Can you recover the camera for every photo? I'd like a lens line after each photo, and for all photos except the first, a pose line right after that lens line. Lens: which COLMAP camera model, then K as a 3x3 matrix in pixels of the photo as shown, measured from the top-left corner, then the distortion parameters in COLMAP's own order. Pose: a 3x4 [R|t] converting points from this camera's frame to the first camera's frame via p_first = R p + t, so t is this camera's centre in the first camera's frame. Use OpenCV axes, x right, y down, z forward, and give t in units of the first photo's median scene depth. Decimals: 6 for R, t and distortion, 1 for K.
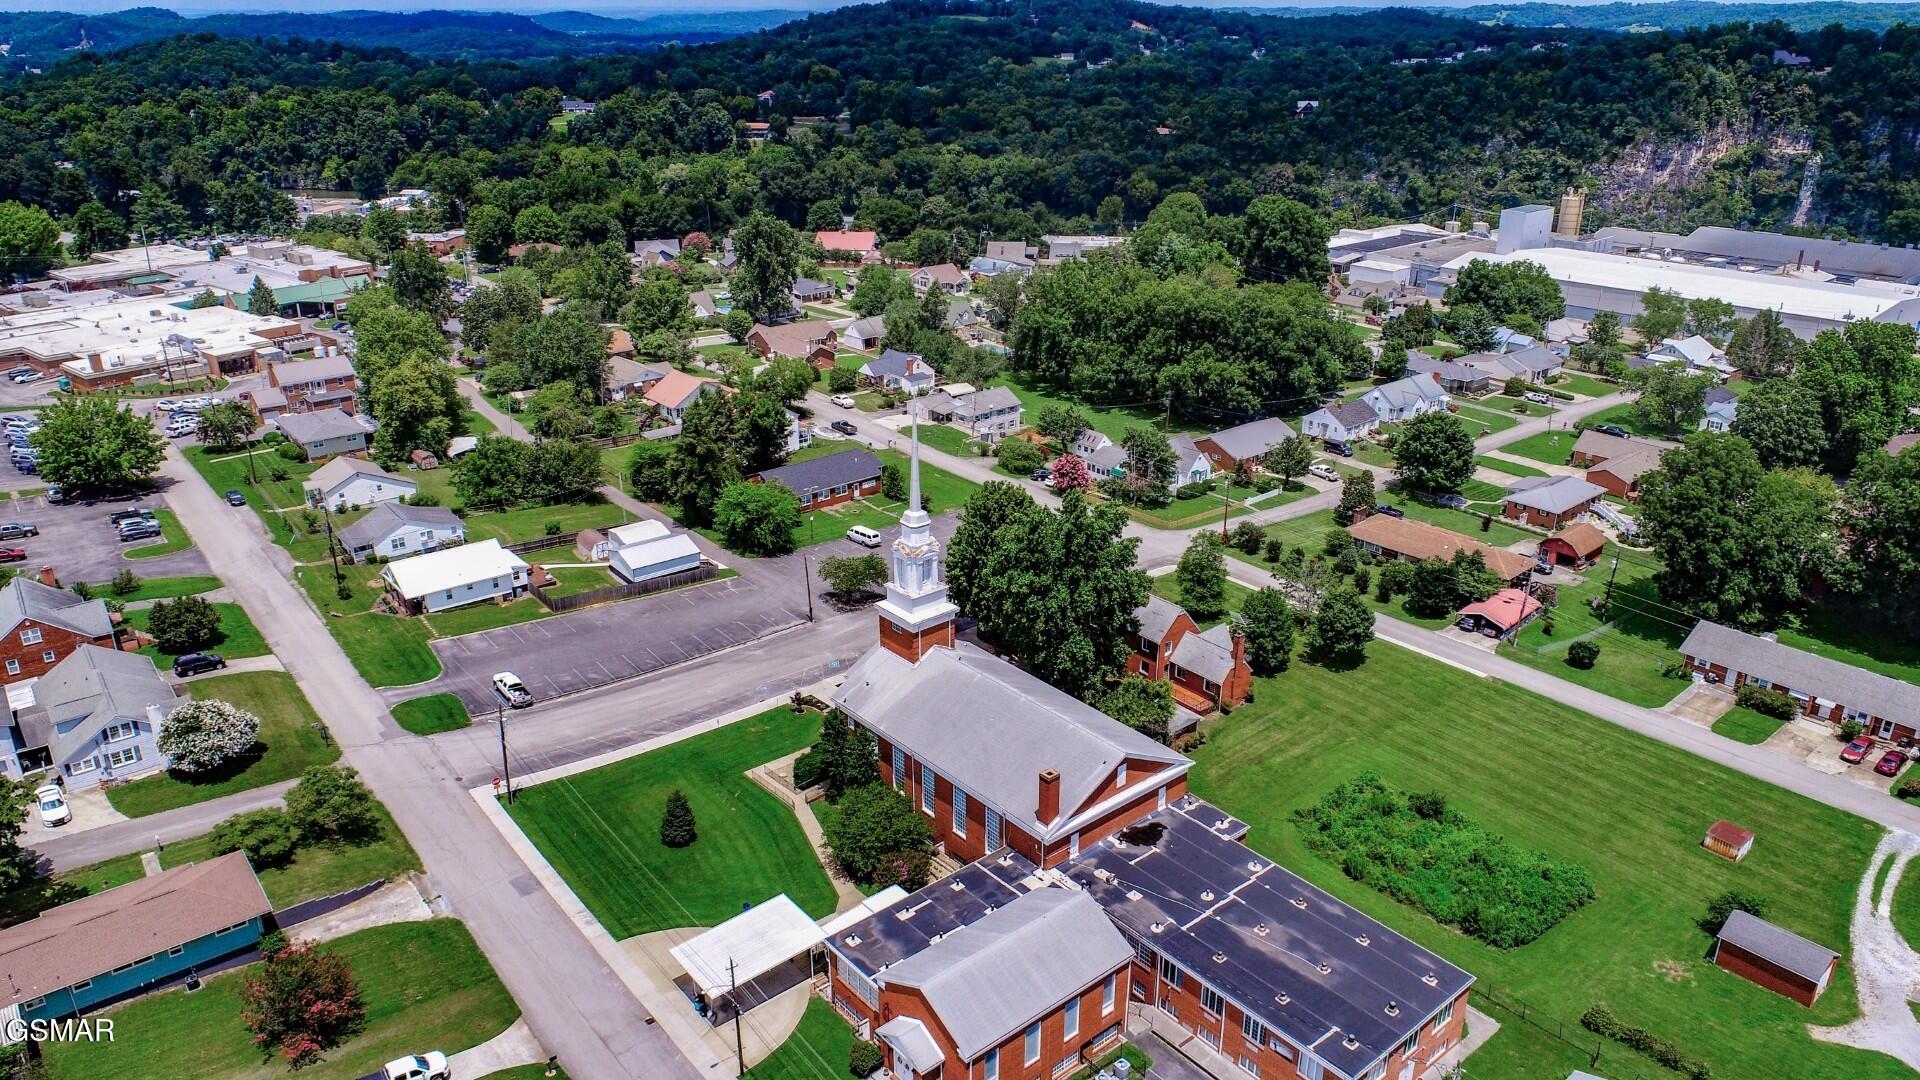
lens RADIAL K [[1277.3, 0, 960.0], [0, 1277.3, 540.0], [0, 0, 1]] dist [-0.010309, 0.003600]
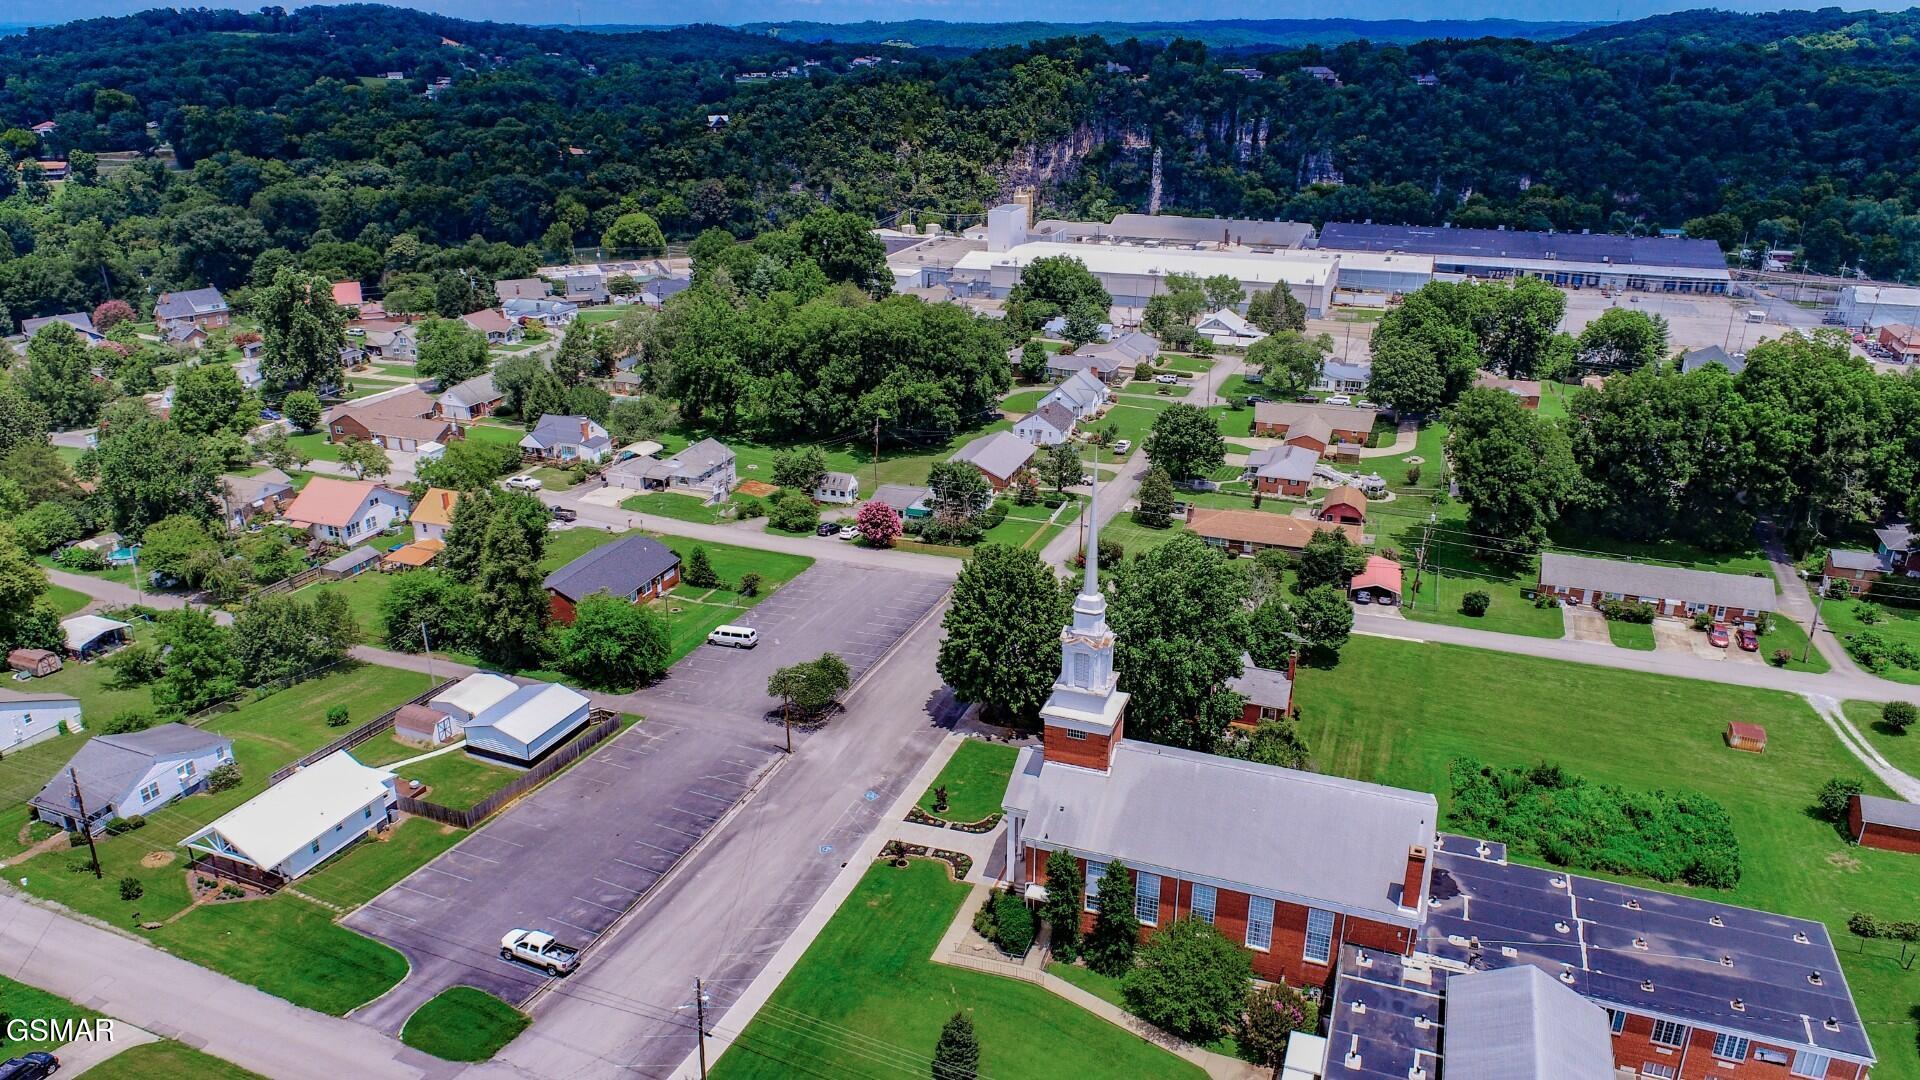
lens RADIAL K [[1277.3, 0, 960.0], [0, 1277.3, 540.0], [0, 0, 1]] dist [-0.010309, 0.003600]
pose [[0.872357, -0.177136, 0.455649, -0.176335], [0.182458, 0.982670, 0.032694, -0.036523], [-0.453544, 0.054616, 0.889559, 0.101848]]
